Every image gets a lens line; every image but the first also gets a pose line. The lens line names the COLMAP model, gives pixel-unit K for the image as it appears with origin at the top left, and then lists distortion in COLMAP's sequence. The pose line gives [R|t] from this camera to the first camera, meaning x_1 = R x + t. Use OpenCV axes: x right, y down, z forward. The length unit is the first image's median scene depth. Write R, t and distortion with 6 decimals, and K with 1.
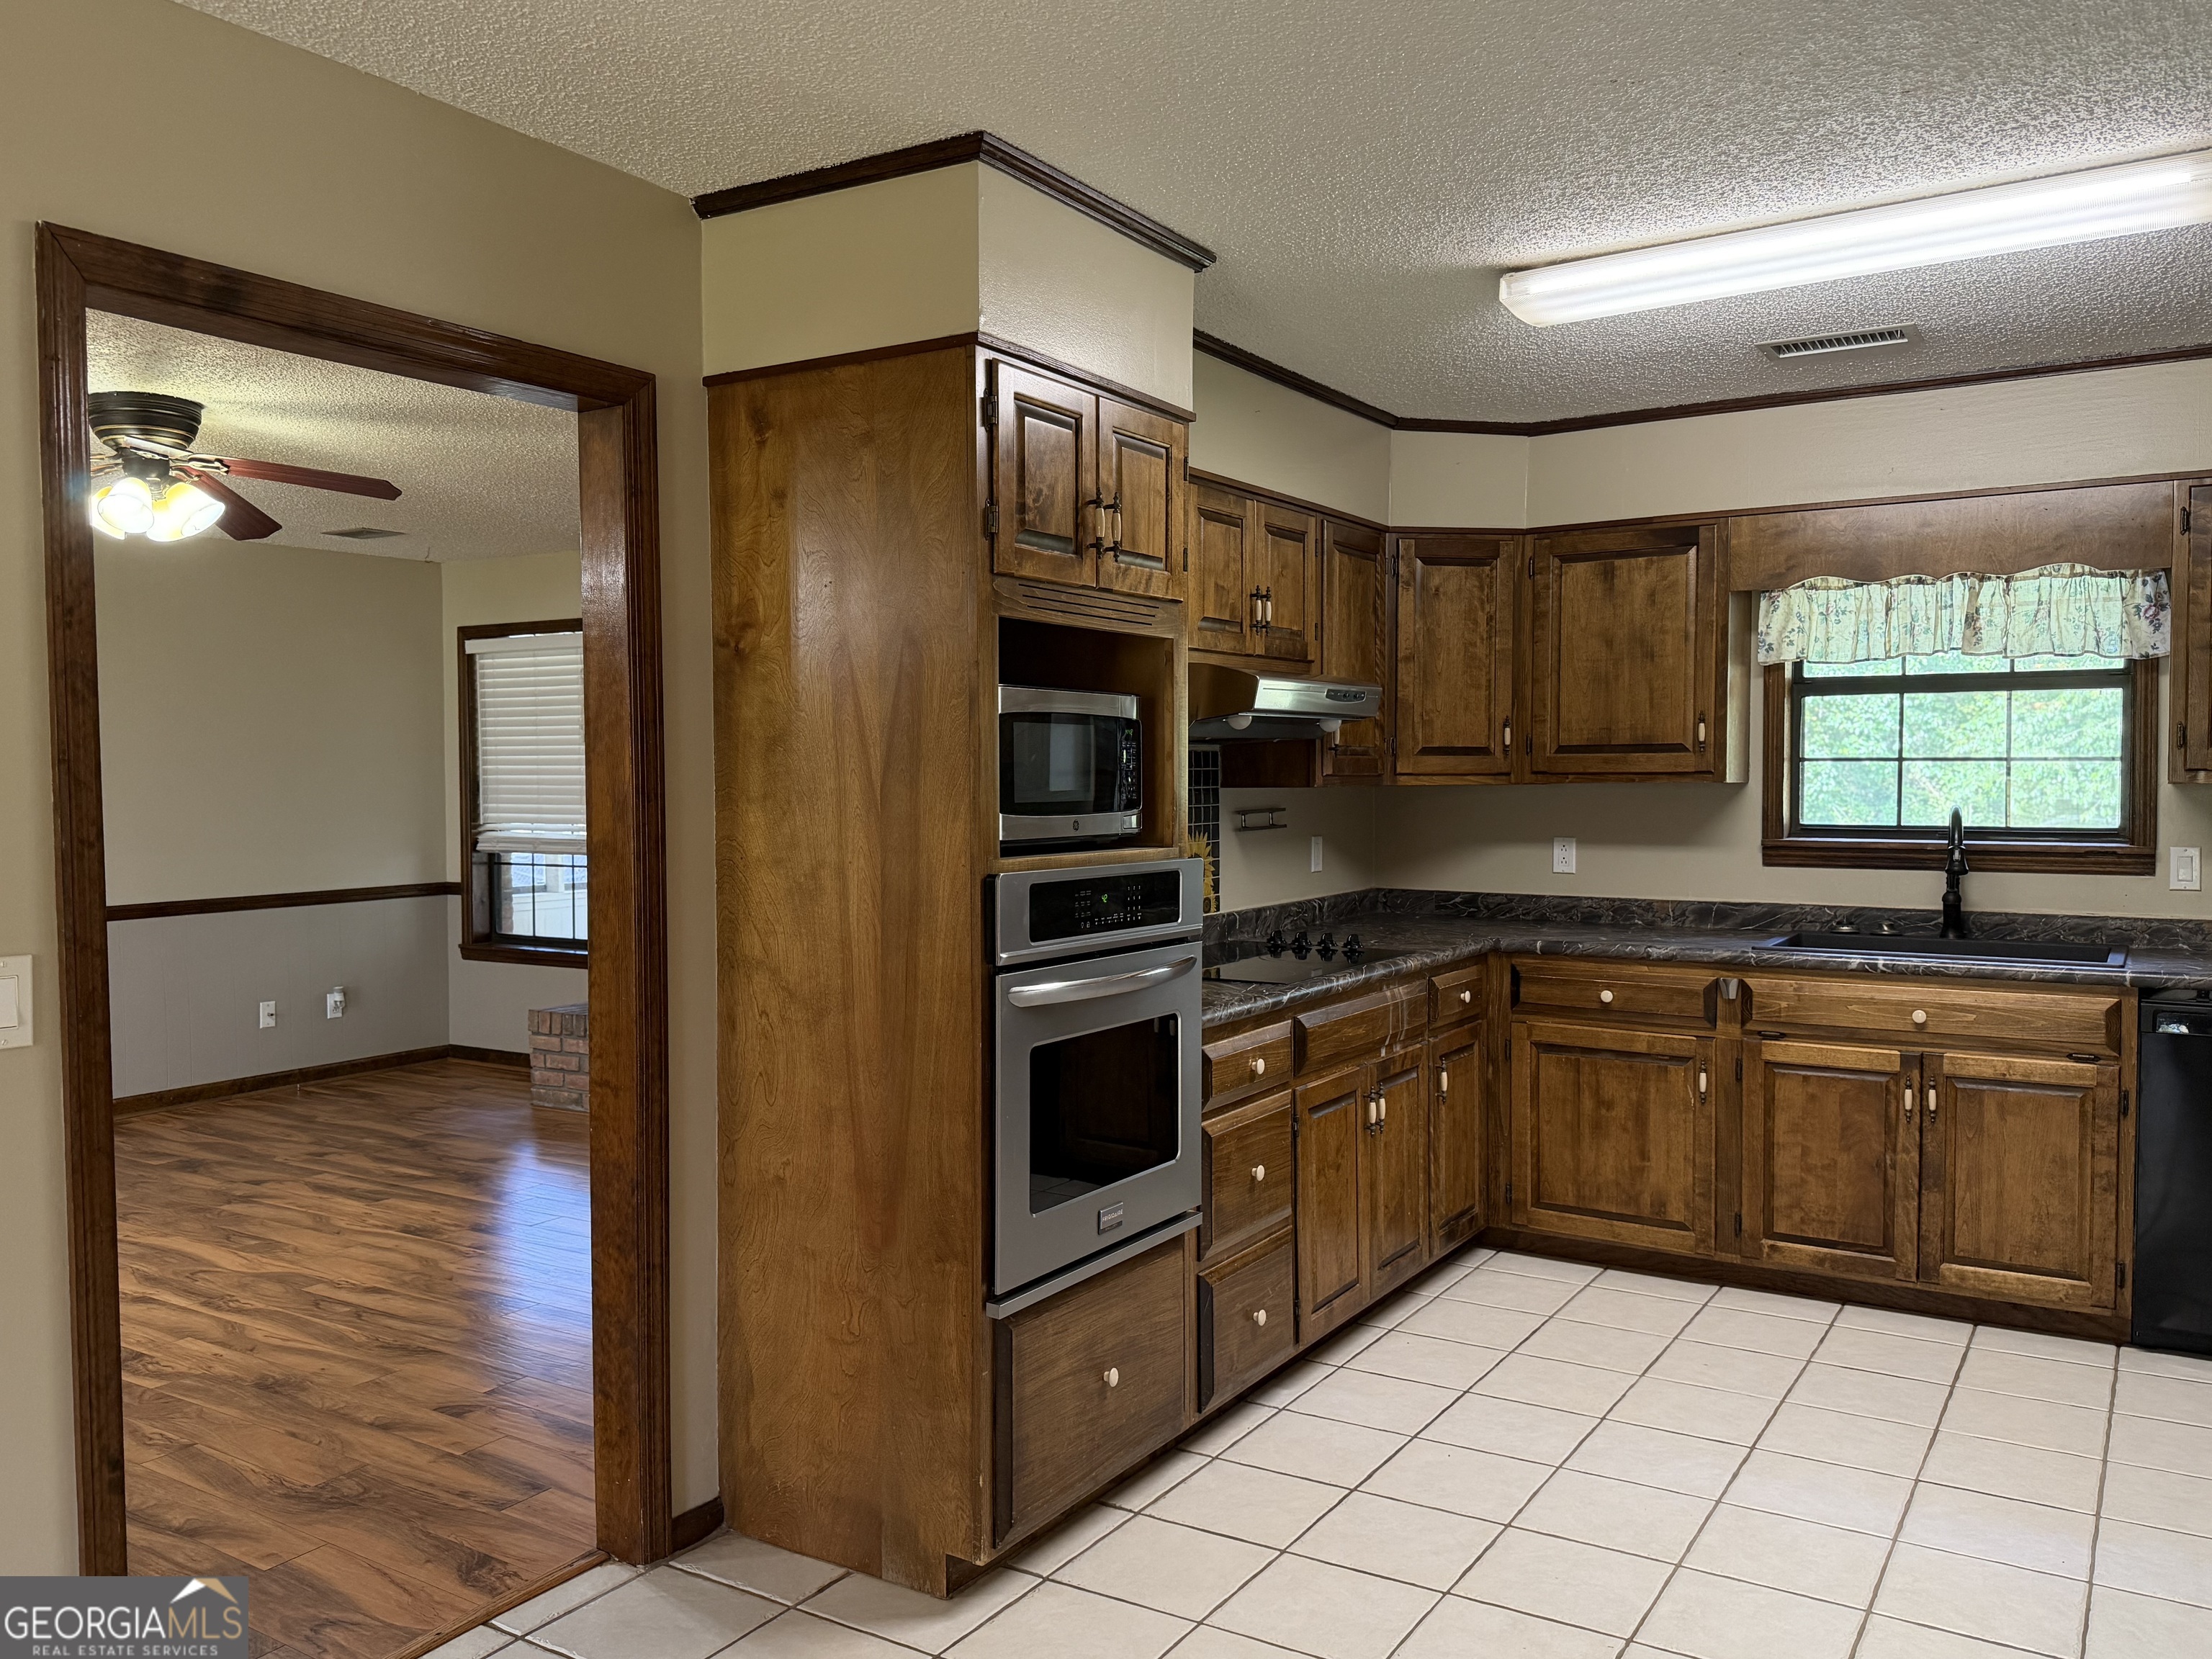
lens RADIAL K [[1668.7, 0, 1091.8], [0, 1668.7, 830.7], [0, 0, 1]] dist [0.089854, -0.124782]
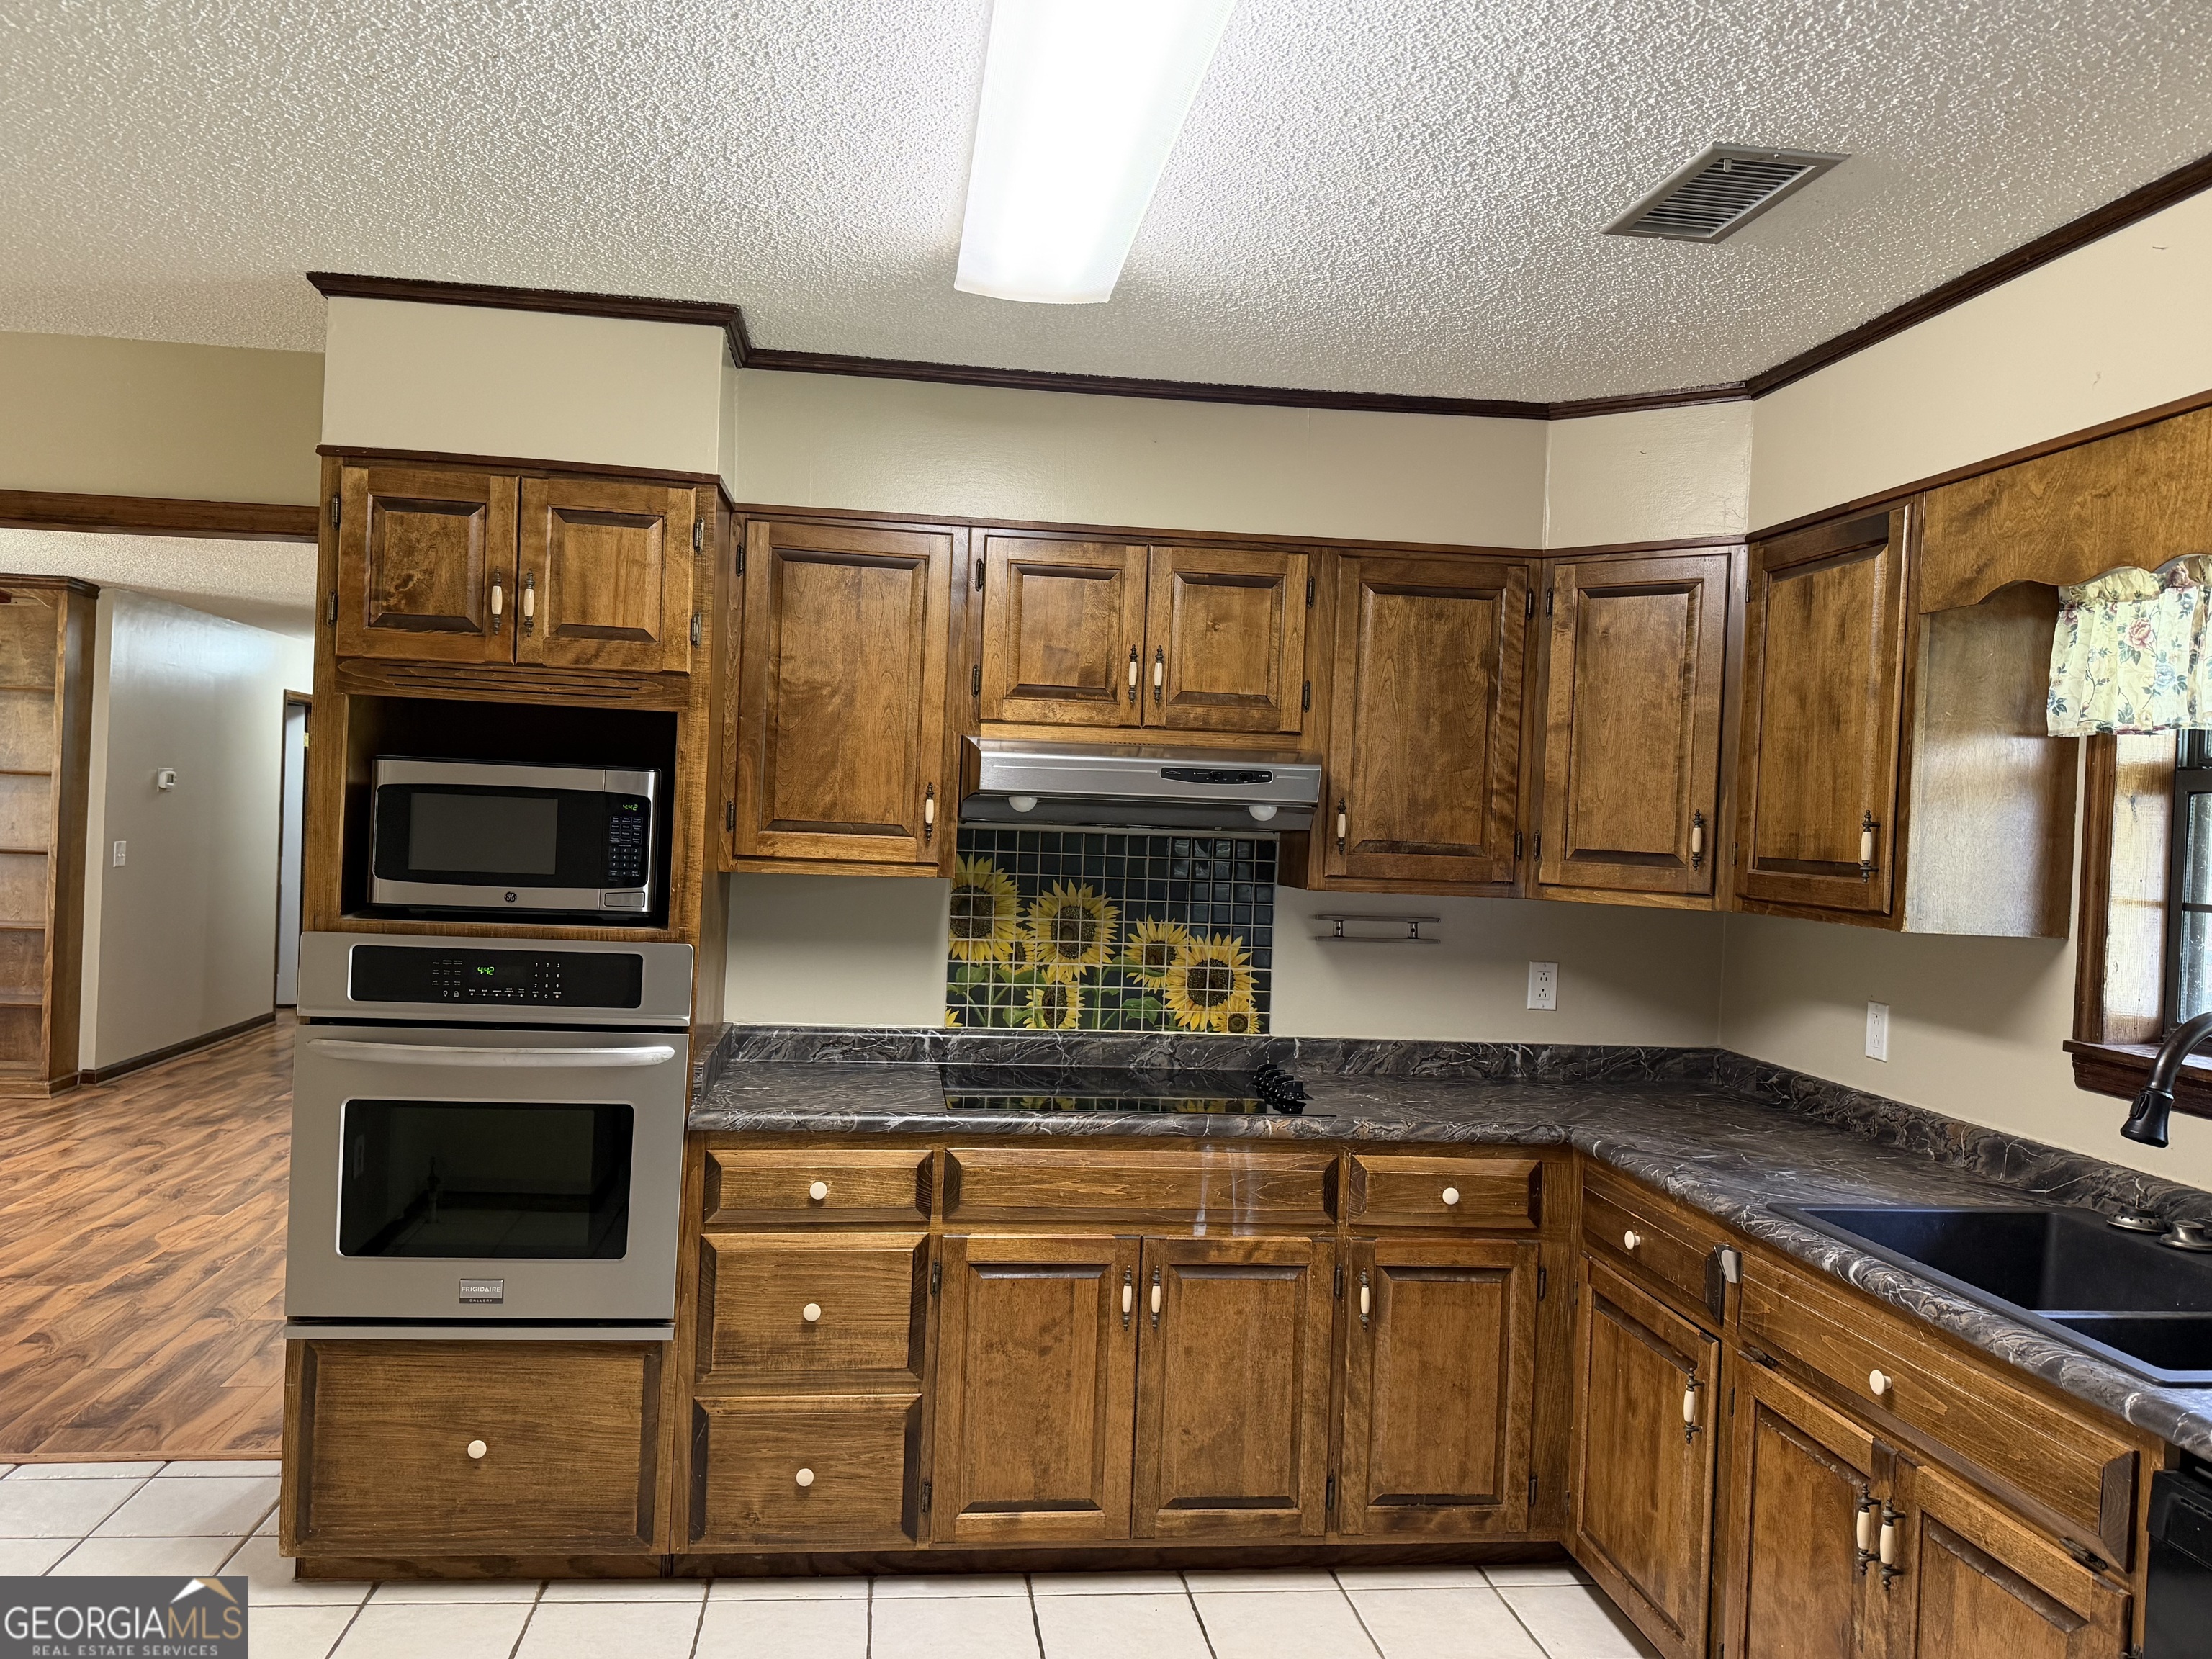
lens RADIAL K [[1668.7, 0, 1091.8], [0, 1668.7, 830.7], [0, 0, 1]] dist [0.089854, -0.124782]
pose [[0.644339, 0.041029, -0.763638, 0.636279], [-0.071237, 0.997438, -0.006517, -0.039520], [0.761415, 0.058598, 0.645611, 0.385493]]
